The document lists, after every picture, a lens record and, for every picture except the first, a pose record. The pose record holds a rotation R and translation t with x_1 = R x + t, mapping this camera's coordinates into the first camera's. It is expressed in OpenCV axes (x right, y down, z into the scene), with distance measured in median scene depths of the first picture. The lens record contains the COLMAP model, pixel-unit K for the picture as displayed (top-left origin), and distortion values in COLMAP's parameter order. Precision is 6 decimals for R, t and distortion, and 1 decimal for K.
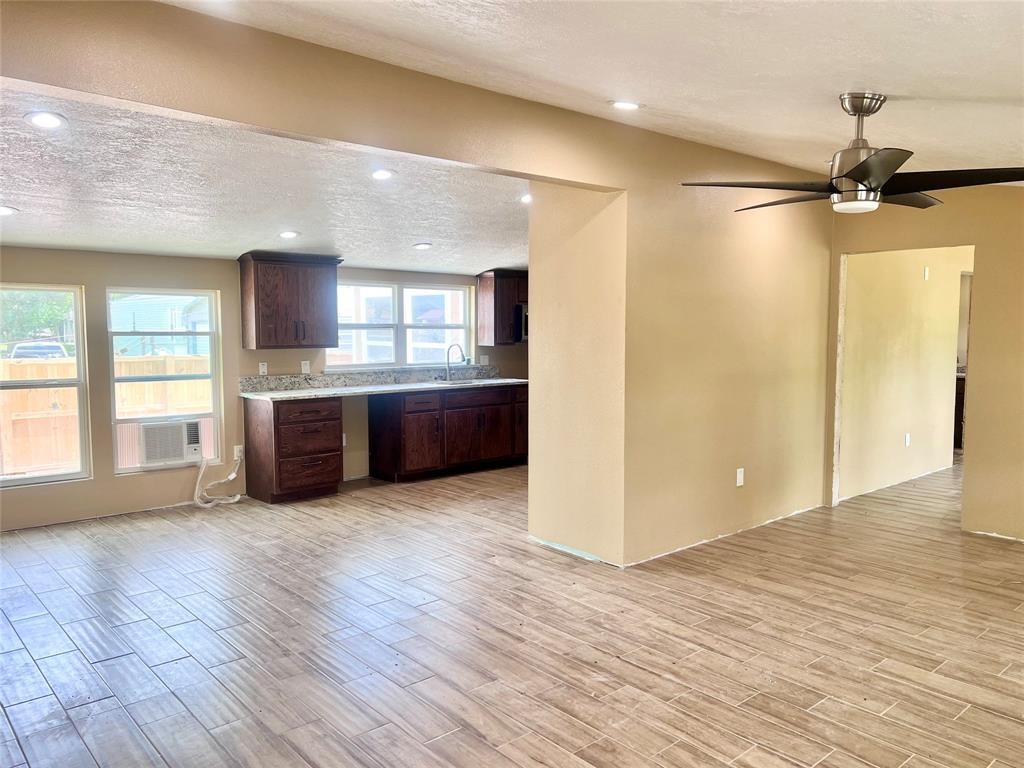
lens RADIAL K [[767.4, 0, 519.2], [0, 767.4, 389.3], [0, 0, 1]] dist [0.067125, -0.078996]
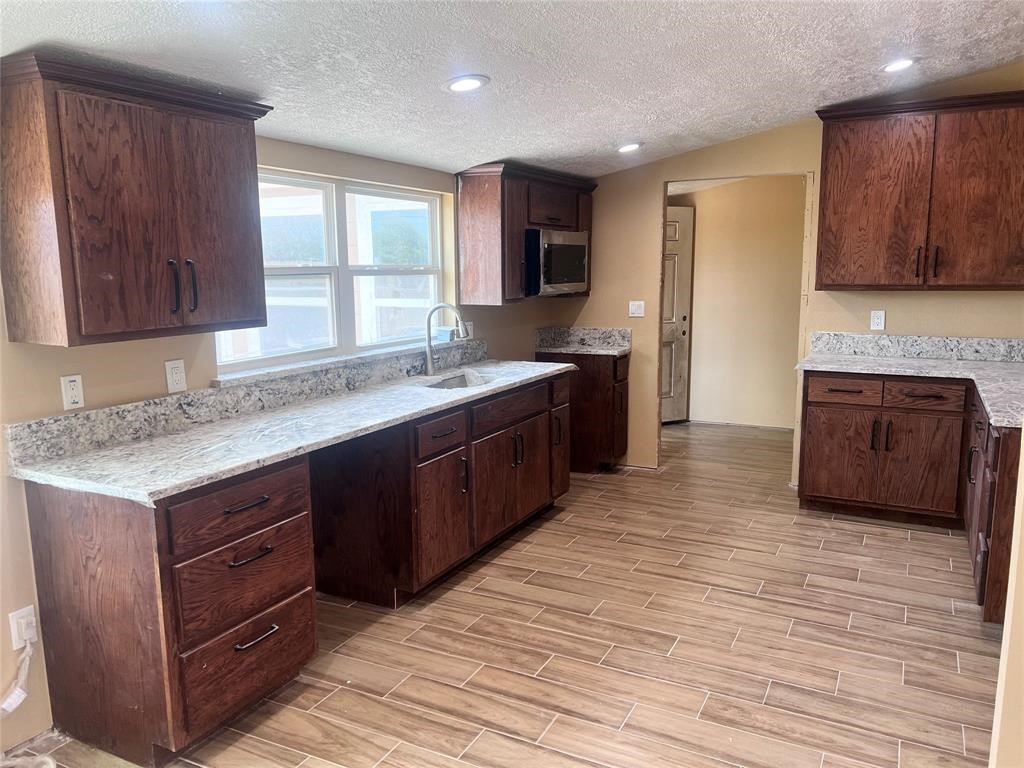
lens RADIAL K [[771.0, 0, 516.3], [0, 771.0, 387.3], [0, 0, 1]] dist [0.043997, -0.052313]
pose [[0.935051, -0.065228, 0.348460, -0.273665], [0.039103, 0.995906, 0.081495, -0.053471], [-0.352349, -0.062576, 0.933774, 0.599832]]
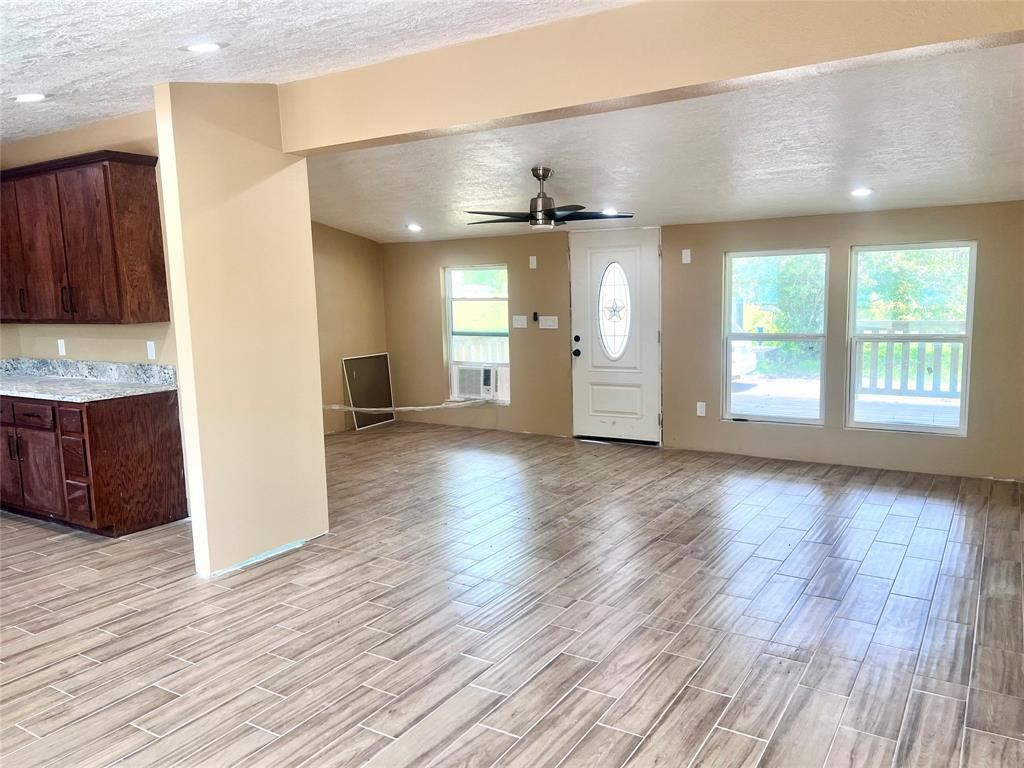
lens RADIAL K [[767.4, 0, 519.2], [0, 767.4, 389.3], [0, 0, 1]] dist [0.067125, -0.078996]
pose [[-0.275742, -0.121275, 0.953551, -0.641928], [0.109380, 0.981607, 0.156473, -0.062768], [-0.954988, 0.147446, -0.257405, 0.719669]]
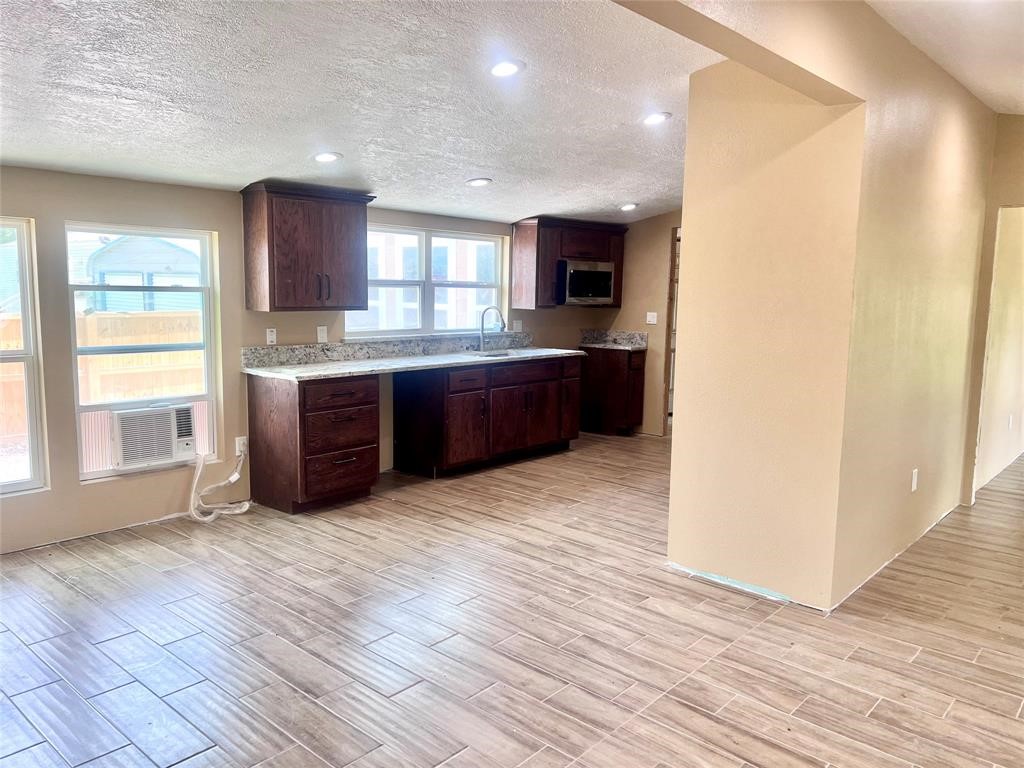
lens RADIAL K [[767.6, 0, 527.7], [0, 767.6, 381.2], [0, 0, 1]] dist [0.061413, -0.070476]
pose [[0.991626, 0.002576, 0.129114, -0.185874], [-0.008123, 0.999065, 0.042458, -0.017612], [-0.128884, -0.043152, 0.990720, 0.213881]]
